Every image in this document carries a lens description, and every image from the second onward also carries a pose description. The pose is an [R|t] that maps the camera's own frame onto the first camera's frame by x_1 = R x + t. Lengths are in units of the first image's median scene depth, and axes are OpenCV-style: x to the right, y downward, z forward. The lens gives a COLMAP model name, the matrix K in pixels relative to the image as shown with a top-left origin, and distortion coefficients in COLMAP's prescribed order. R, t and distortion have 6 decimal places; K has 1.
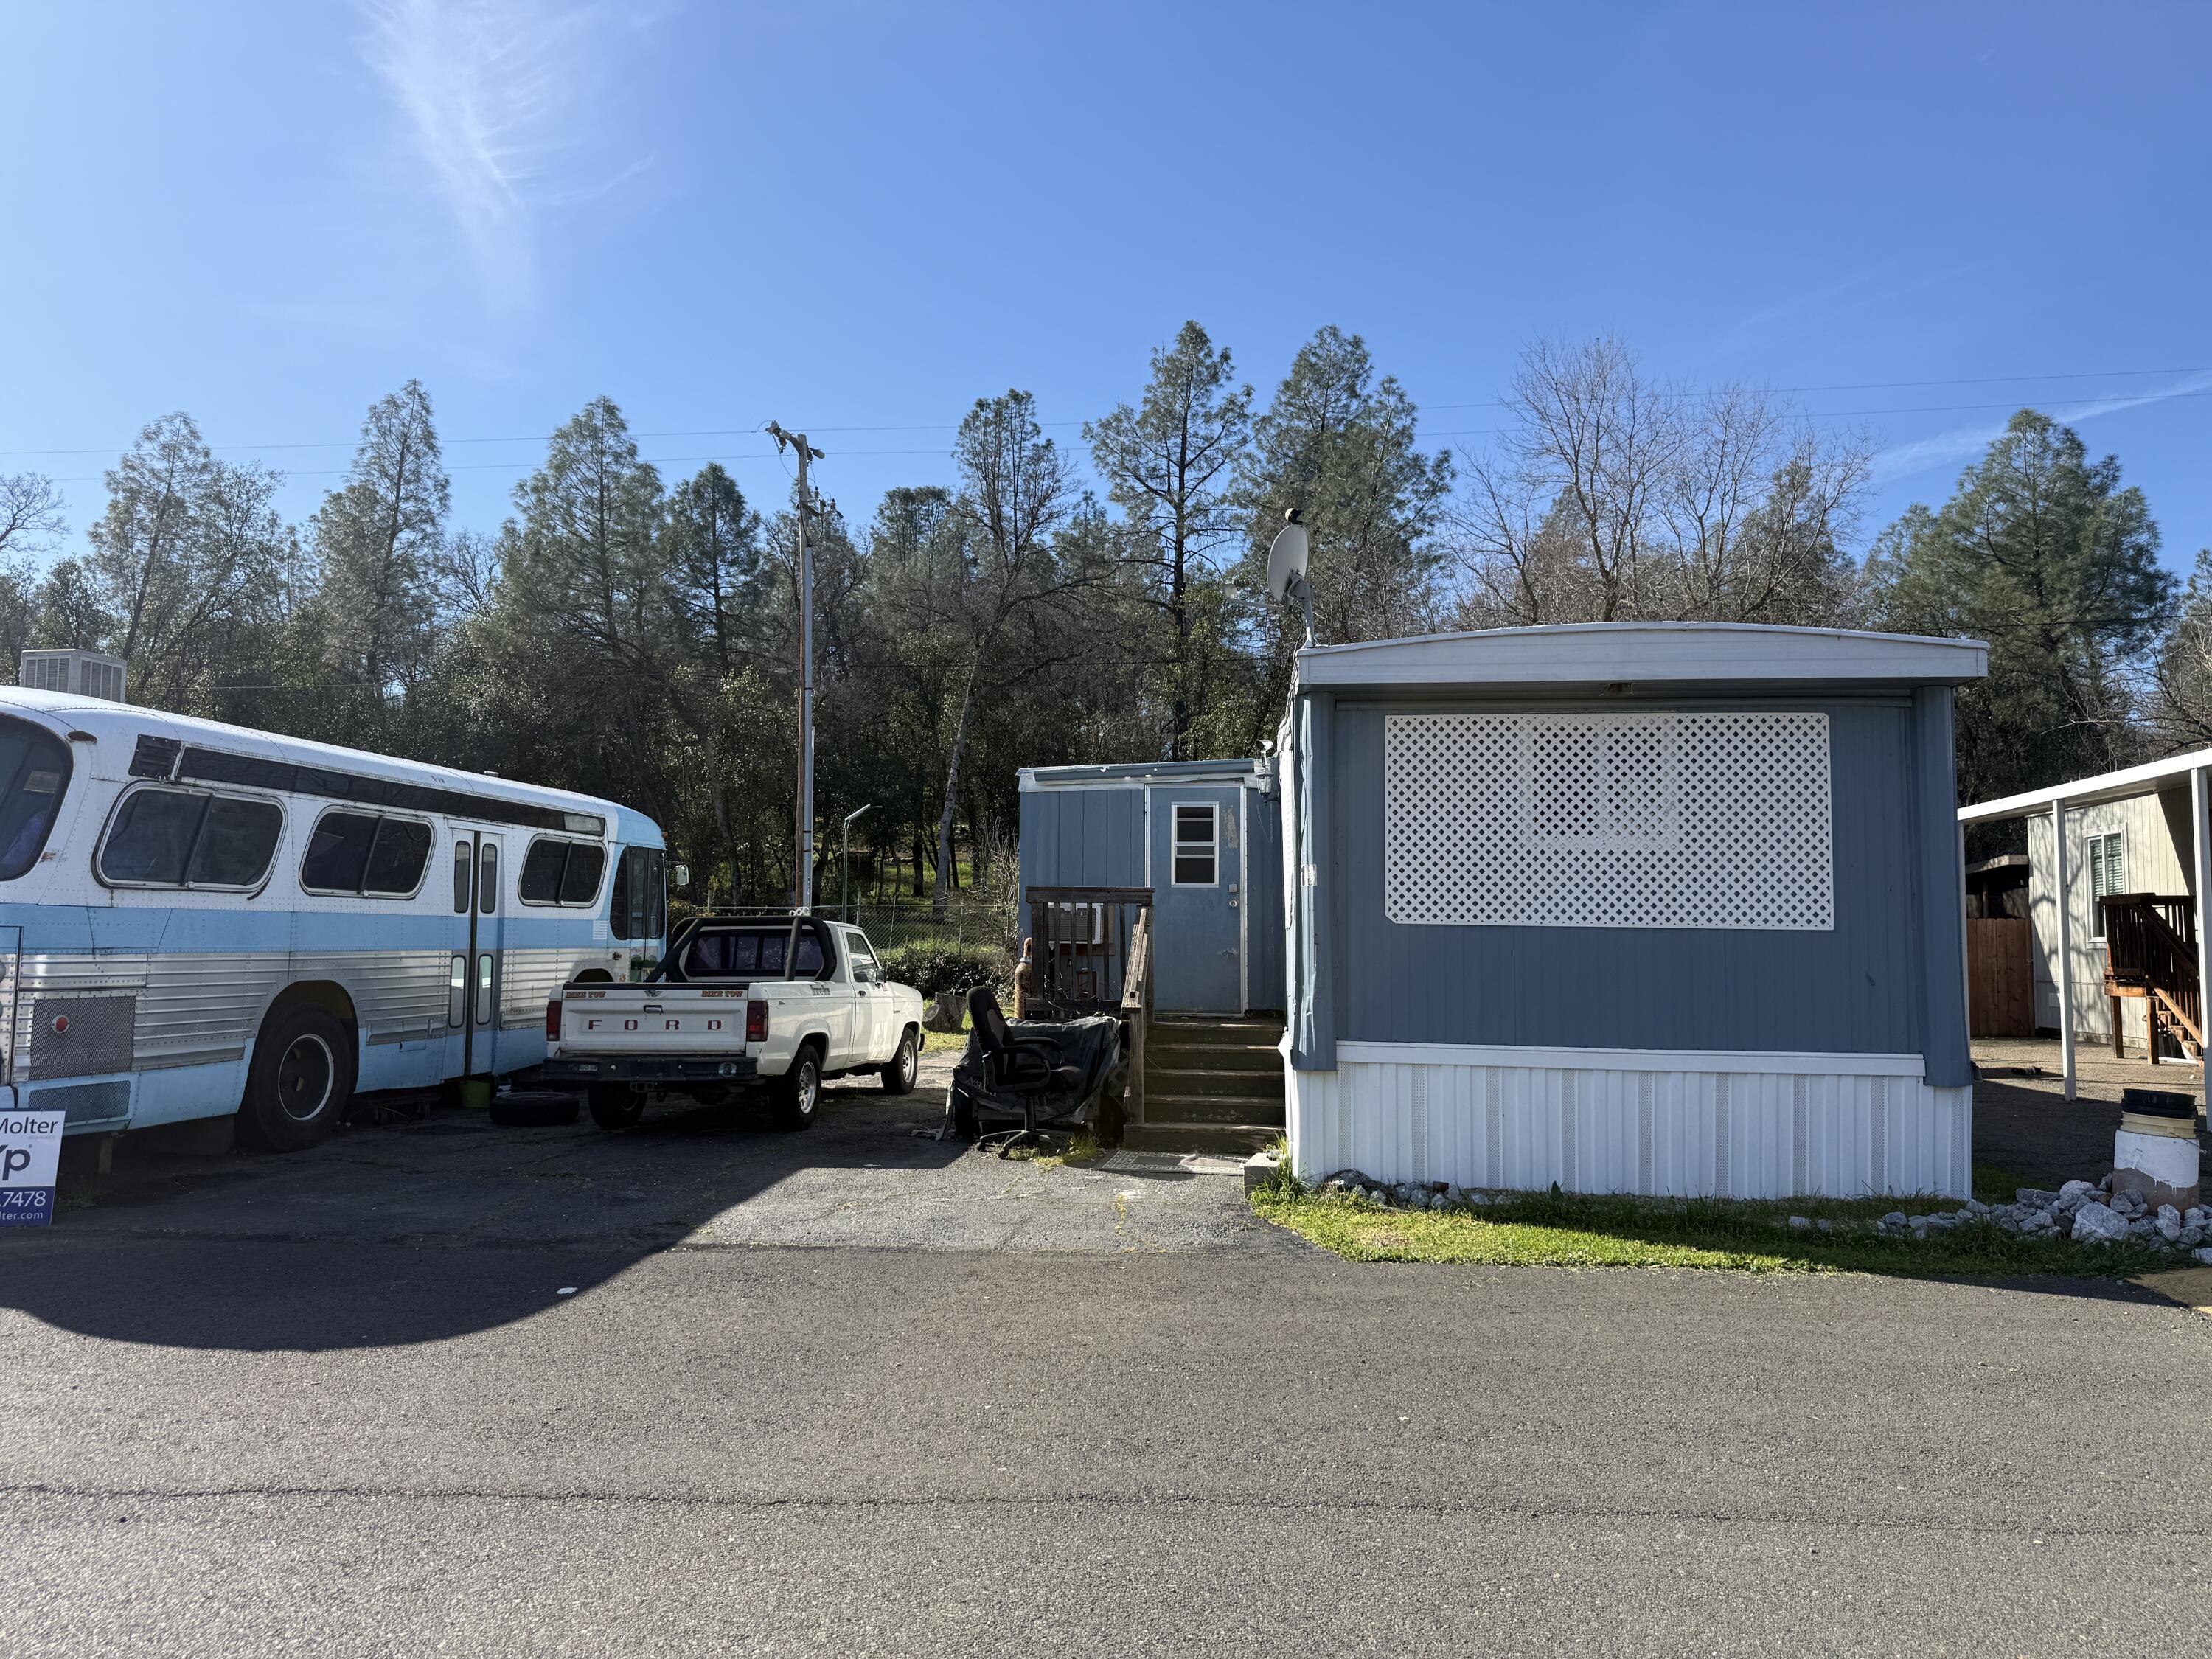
lens RADIAL K [[1516.4, 0, 1120.0], [0, 1516.4, 844.7], [0, 0, 1]] dist [0.114299, -0.001272]
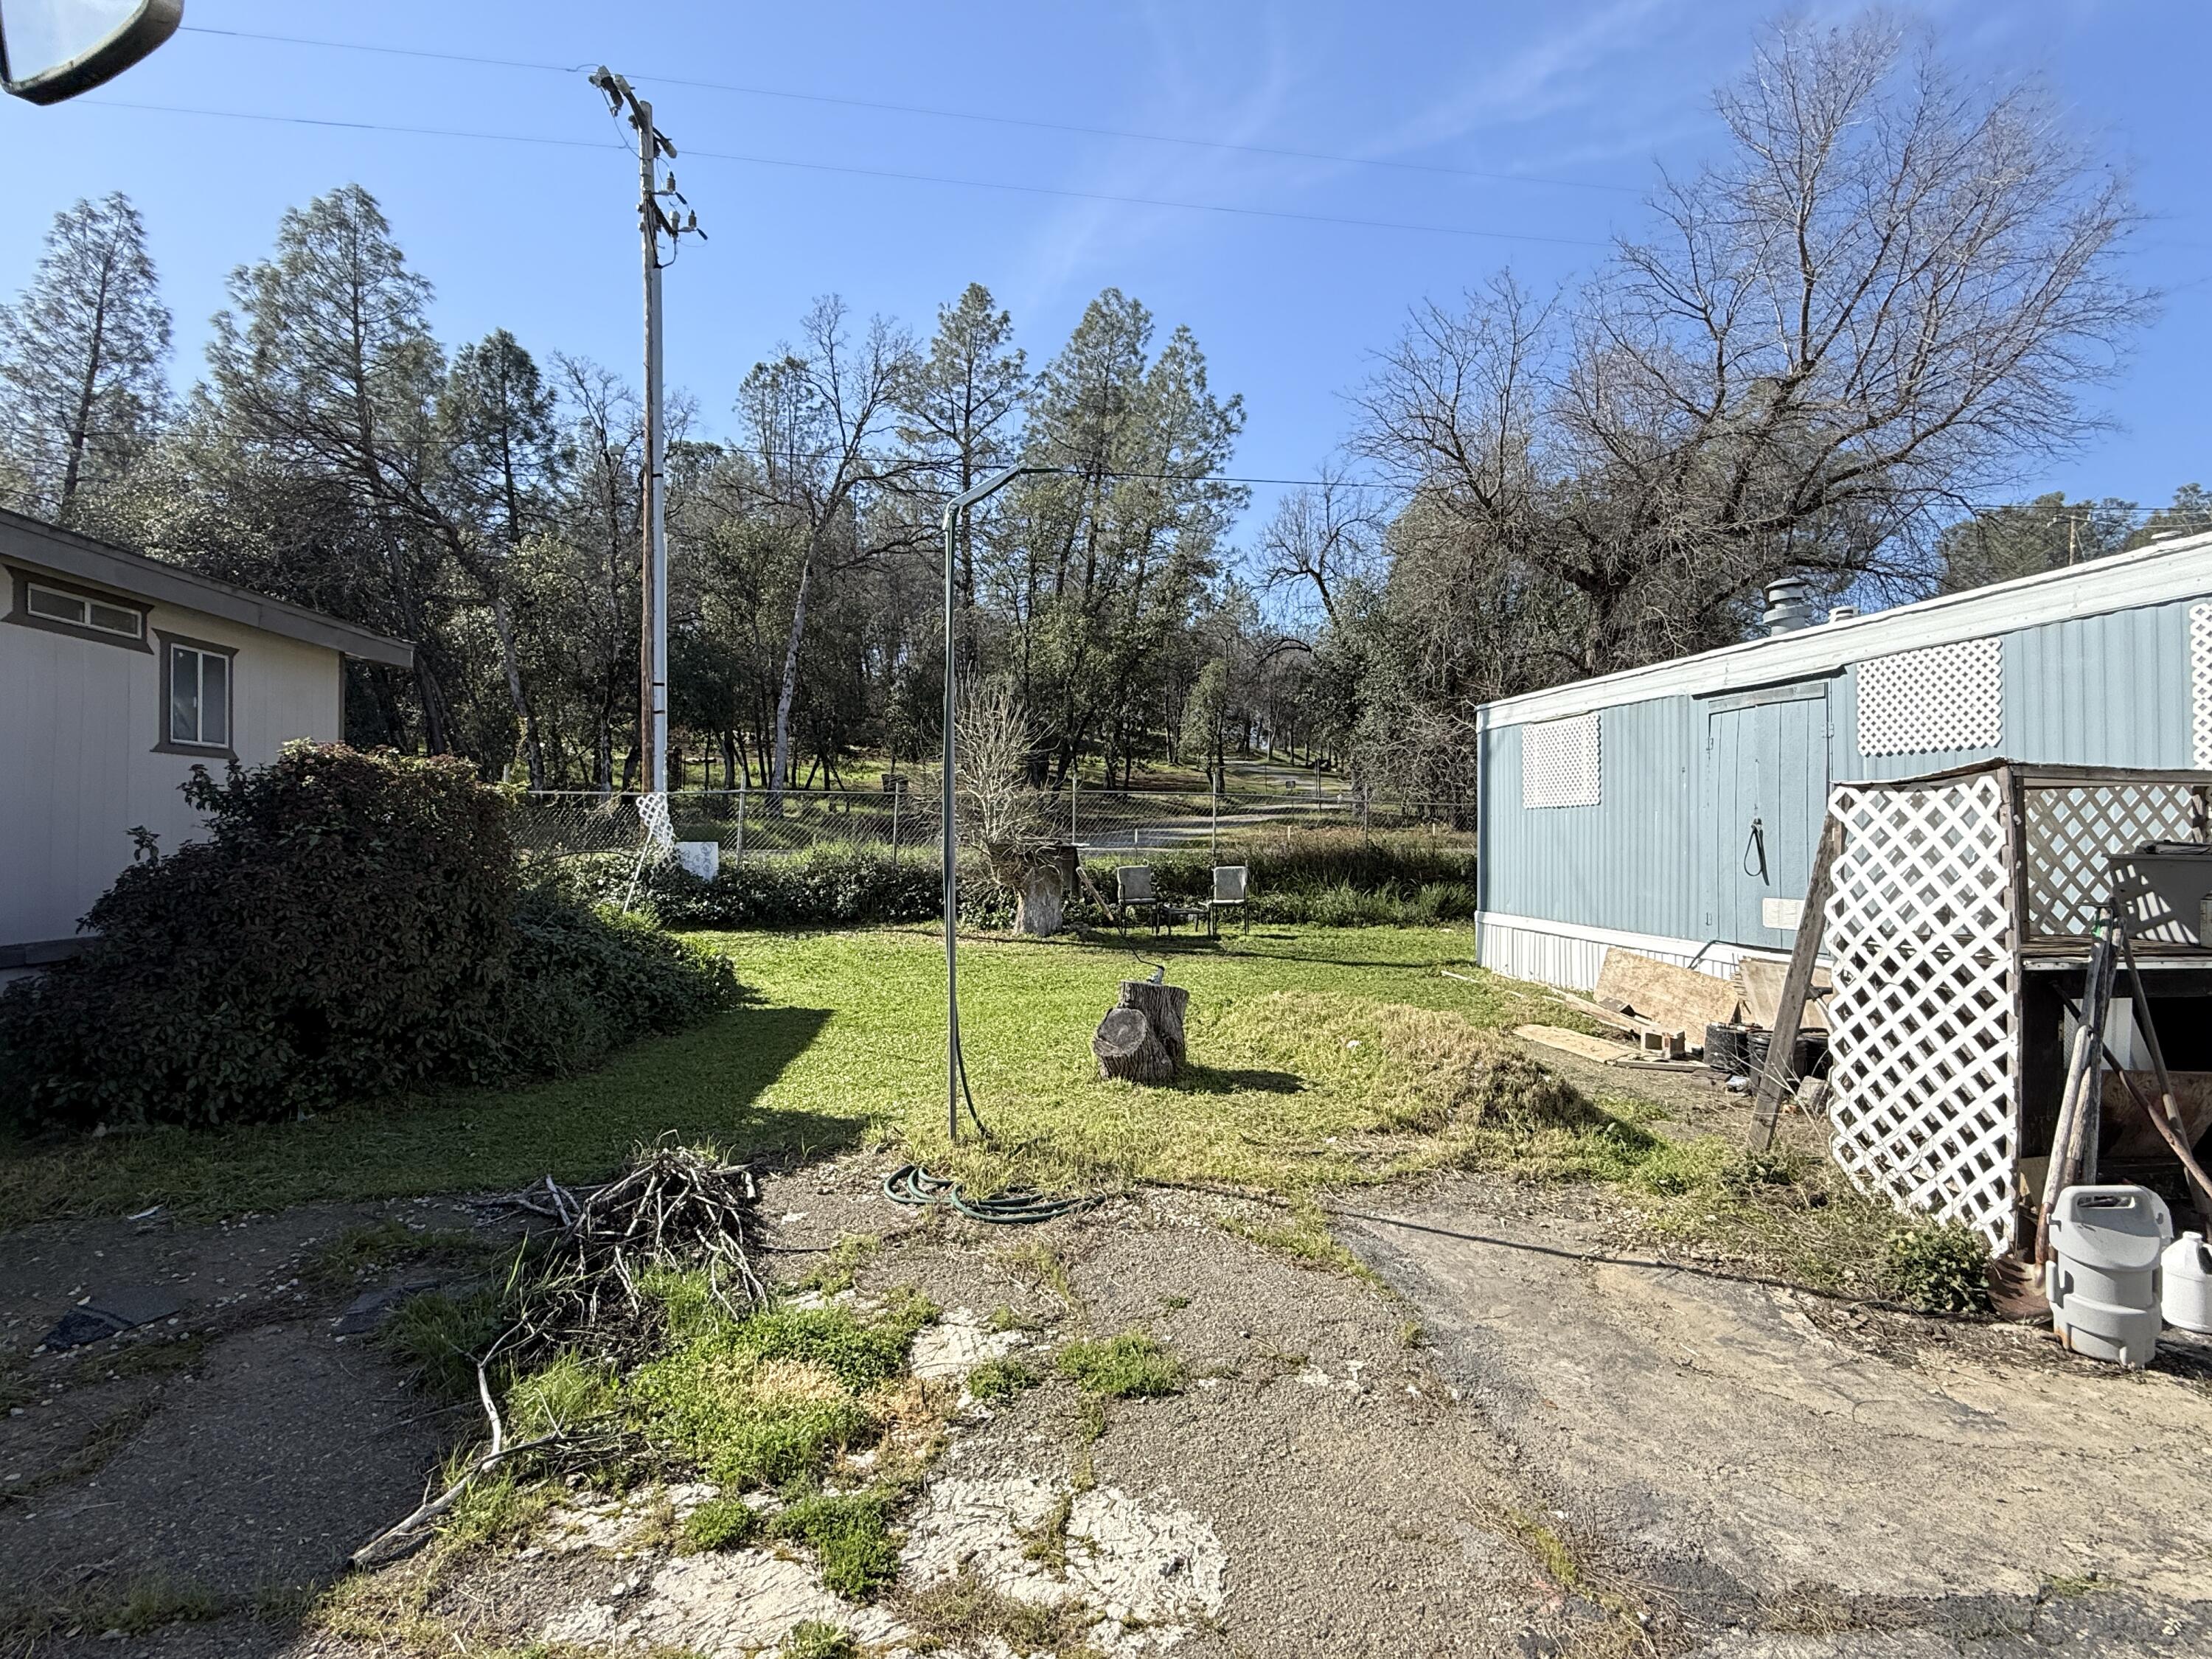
lens RADIAL K [[1065.7, 0, 1106.0], [0, 1065.7, 829.5], [0, 0, 1]] dist [-0.000417, 0.018287]
pose [[0.967914, 0.002825, 0.251265, -0.070608], [-0.017346, 0.998303, 0.055598, 0.015146], [-0.250681, -0.058173, 0.966320, 0.256226]]
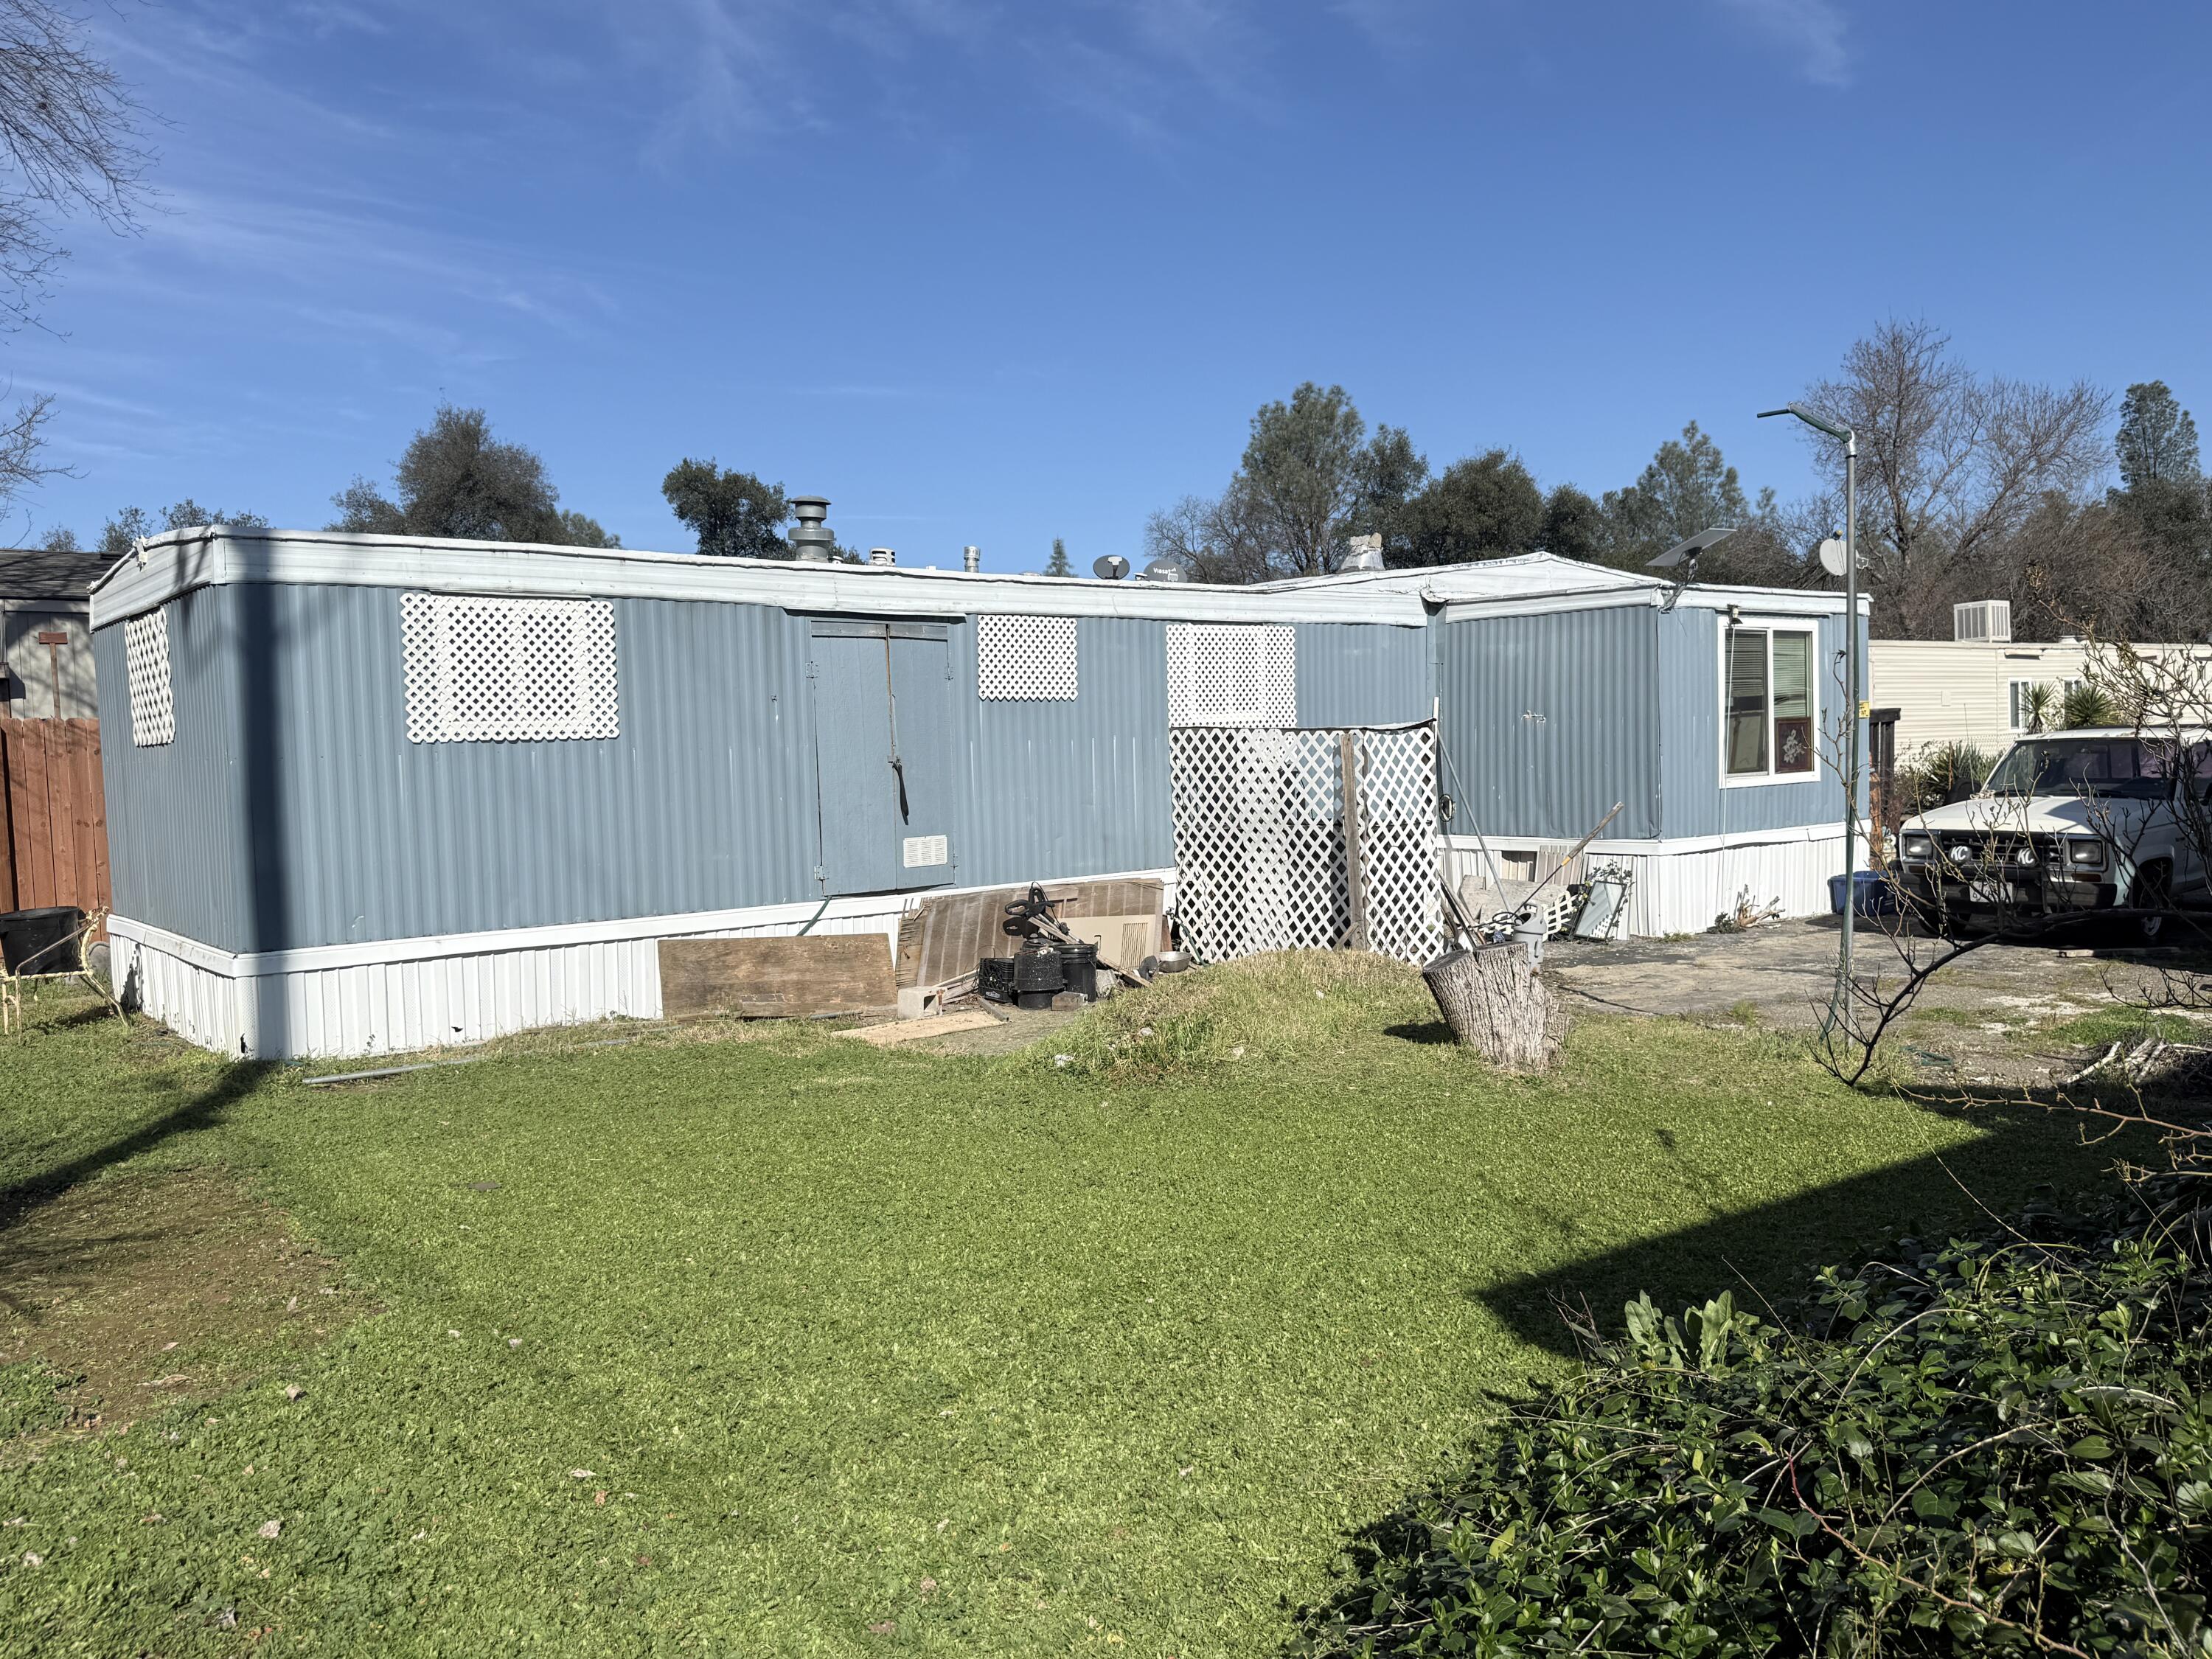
lens RADIAL K [[1666.5, 0, 1106.0], [0, 1666.5, 829.5], [0, 0, 1]] dist [0.125132, -0.215819]
pose [[-0.706398, -0.017329, 0.707603, -0.147611], [-0.018600, 0.999810, 0.005916, 0.034341], [-0.707571, -0.008982, -0.706586, 0.634248]]
